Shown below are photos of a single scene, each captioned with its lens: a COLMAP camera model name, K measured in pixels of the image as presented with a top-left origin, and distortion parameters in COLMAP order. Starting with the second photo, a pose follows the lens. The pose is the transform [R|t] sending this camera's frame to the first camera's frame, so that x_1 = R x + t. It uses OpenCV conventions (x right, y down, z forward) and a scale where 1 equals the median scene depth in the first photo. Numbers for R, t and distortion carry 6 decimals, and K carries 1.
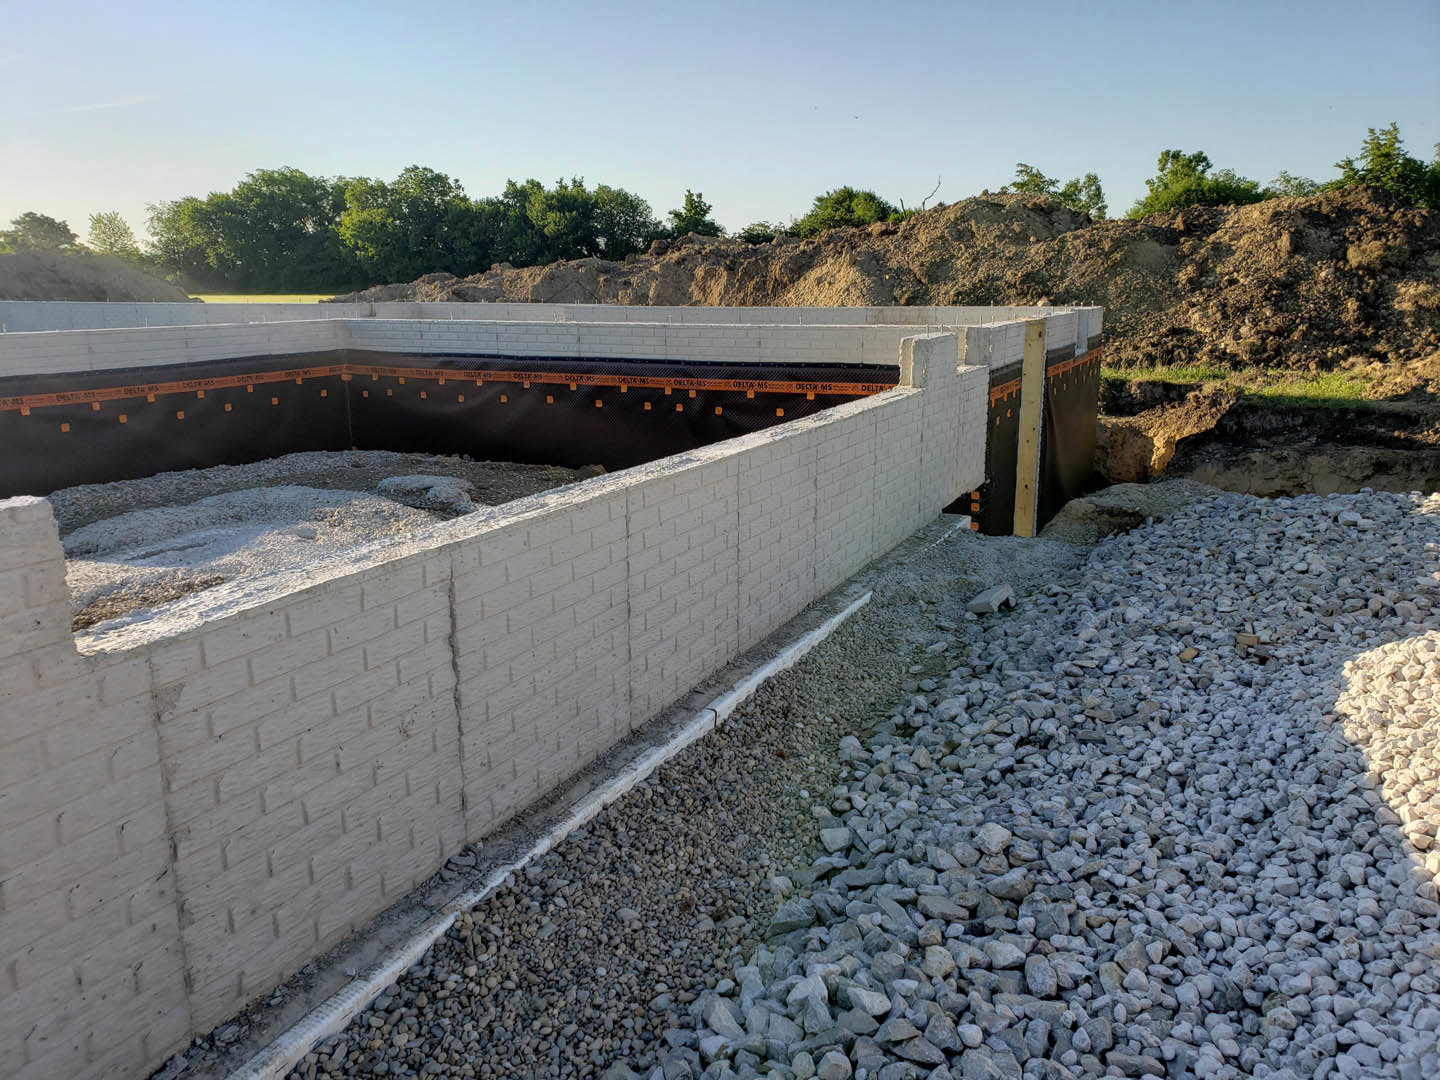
lens RADIAL K [[1136.5, 0, 719.9], [0, 1136.5, 524.7], [0, 0, 1]] dist [0.012266, 0.008401]
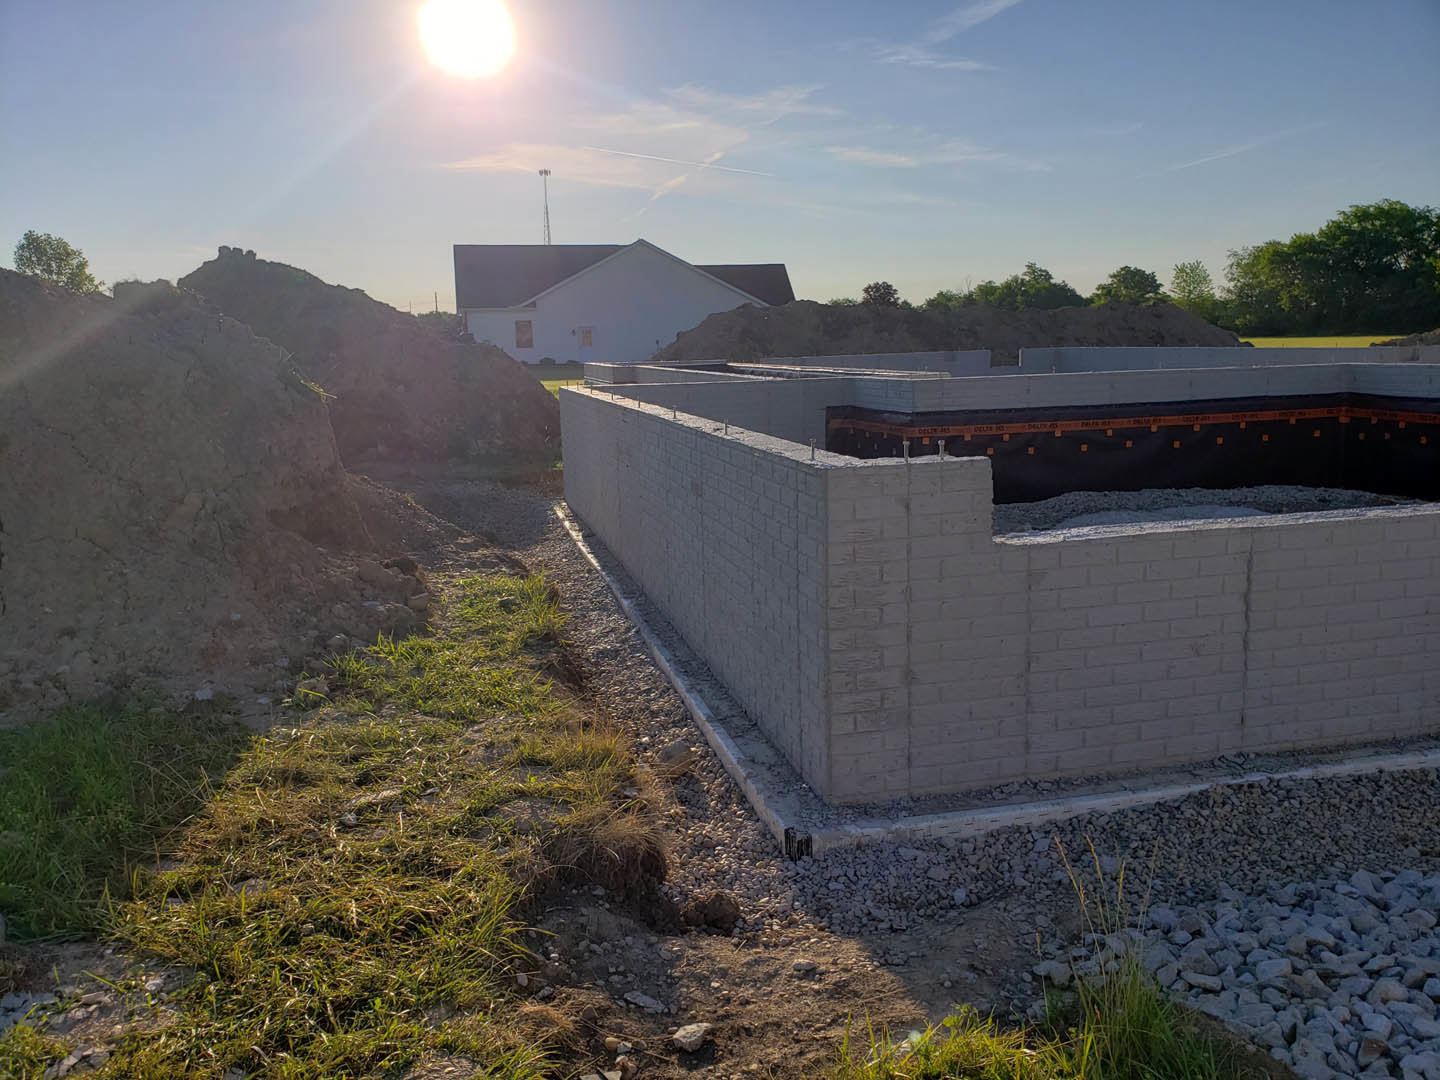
lens RADIAL K [[1136.5, 0, 719.9], [0, 1136.5, 524.7], [0, 0, 1]] dist [0.012266, 0.008401]
pose [[0.649443, 0.113108, -0.751951, 0.122389], [-0.140262, 0.989726, 0.027733, 0.020829], [0.747362, 0.087459, 0.658635, -0.128561]]
